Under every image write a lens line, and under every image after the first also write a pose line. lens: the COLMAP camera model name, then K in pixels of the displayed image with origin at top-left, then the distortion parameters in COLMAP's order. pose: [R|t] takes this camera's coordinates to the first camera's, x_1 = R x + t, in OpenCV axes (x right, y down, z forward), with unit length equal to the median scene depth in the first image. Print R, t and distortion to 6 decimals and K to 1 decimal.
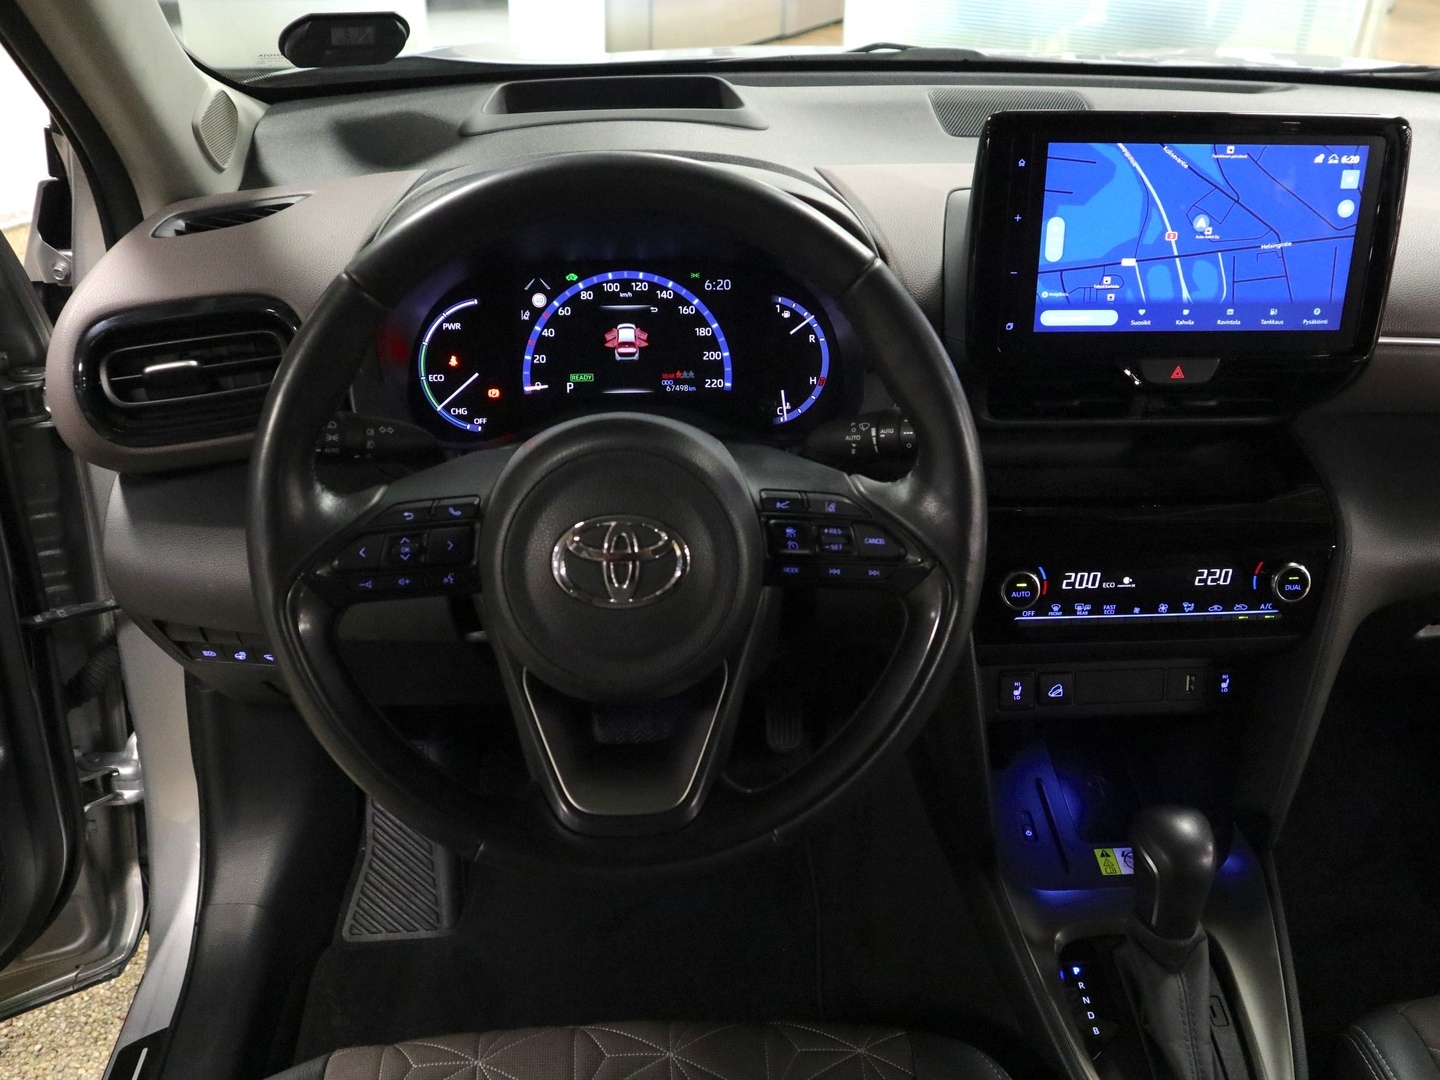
lens RADIAL K [[1254.8, 0, 720.0], [0, 1254.8, 540.0], [0, 0, 1]] dist [-0.108935, 0.084116]
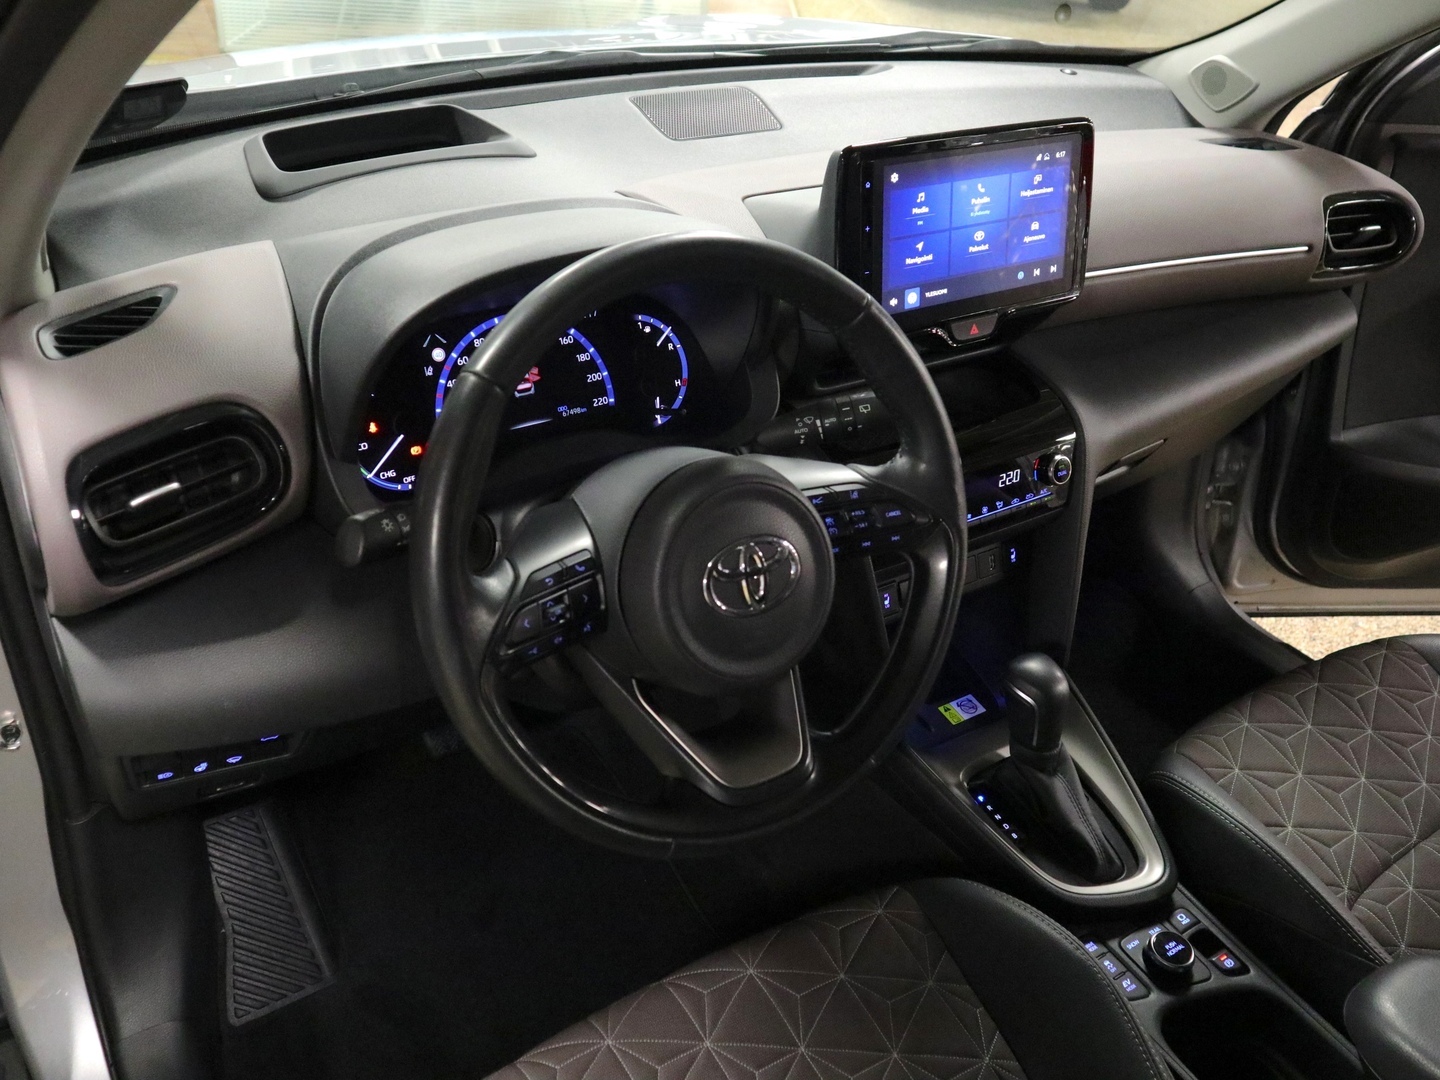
lens RADIAL K [[1254.8, 0, 720.0], [0, 1254.8, 540.0], [0, 0, 1]] dist [-0.108935, 0.084116]
pose [[0.874117, -0.231445, 0.427027, -0.422411], [0.205079, 0.972827, 0.107471, -0.104979], [-0.440297, -0.006368, 0.897829, -0.045254]]
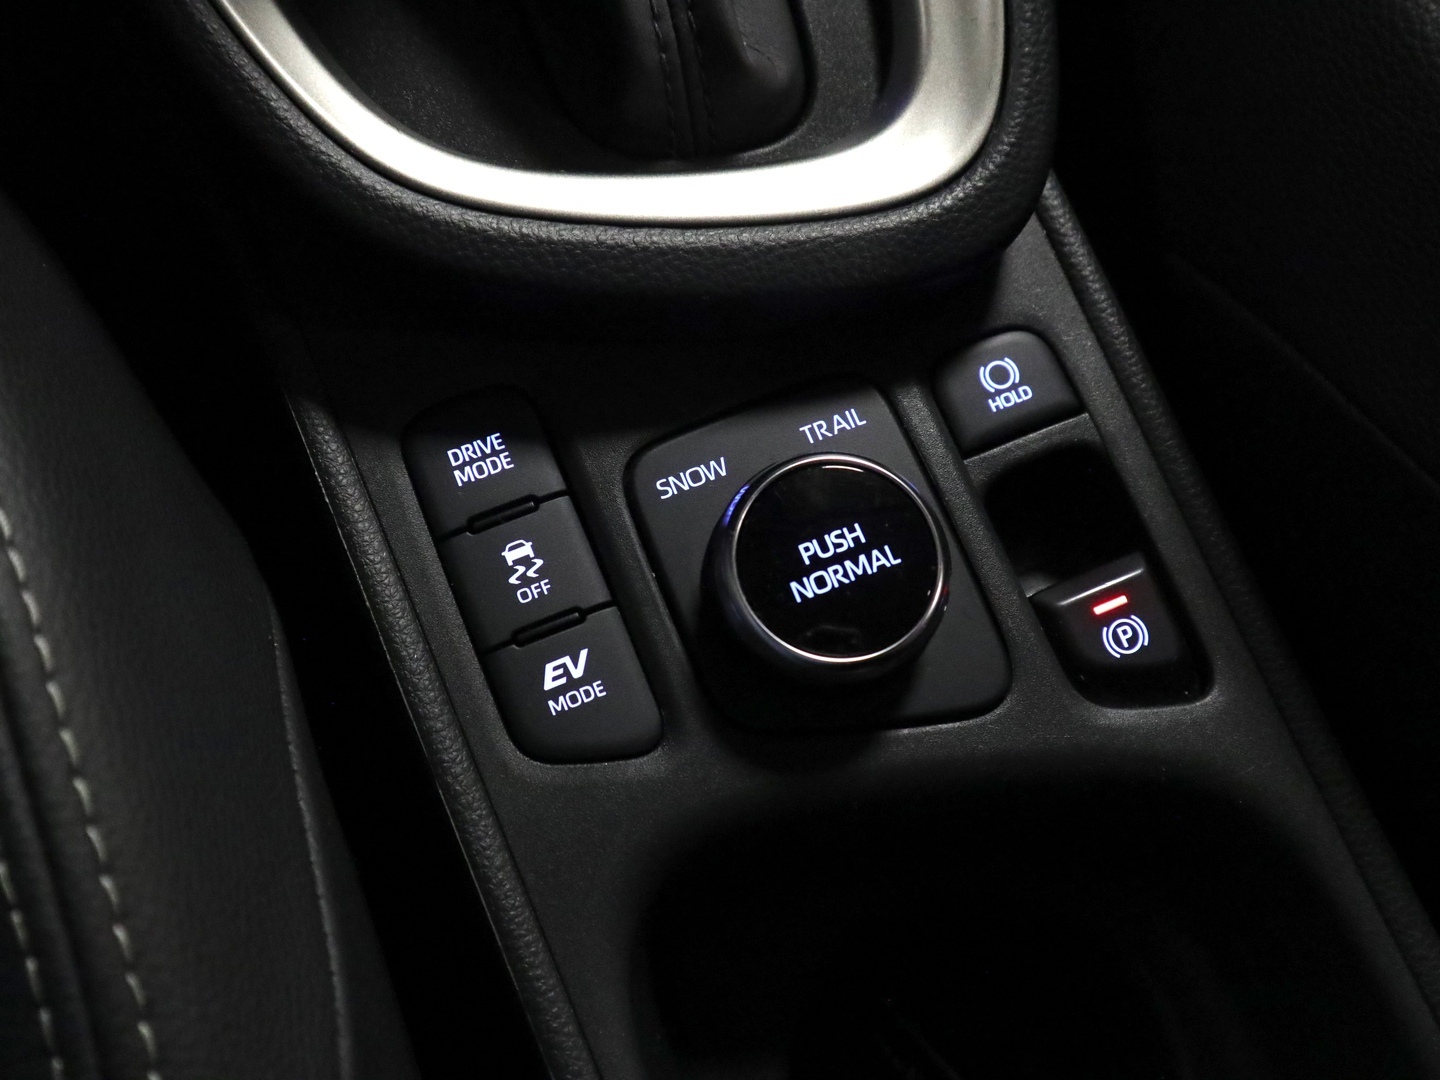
lens RADIAL K [[1254.8, 0, 720.0], [0, 1254.8, 540.0], [0, 0, 1]] dist [-0.108935, 0.084116]
pose [[0.947047, -0.294499, 0.127954, 0.289034], [0.130992, 0.718177, 0.683420, 0.306934], [-0.293160, -0.630469, 0.718725, 0.628481]]
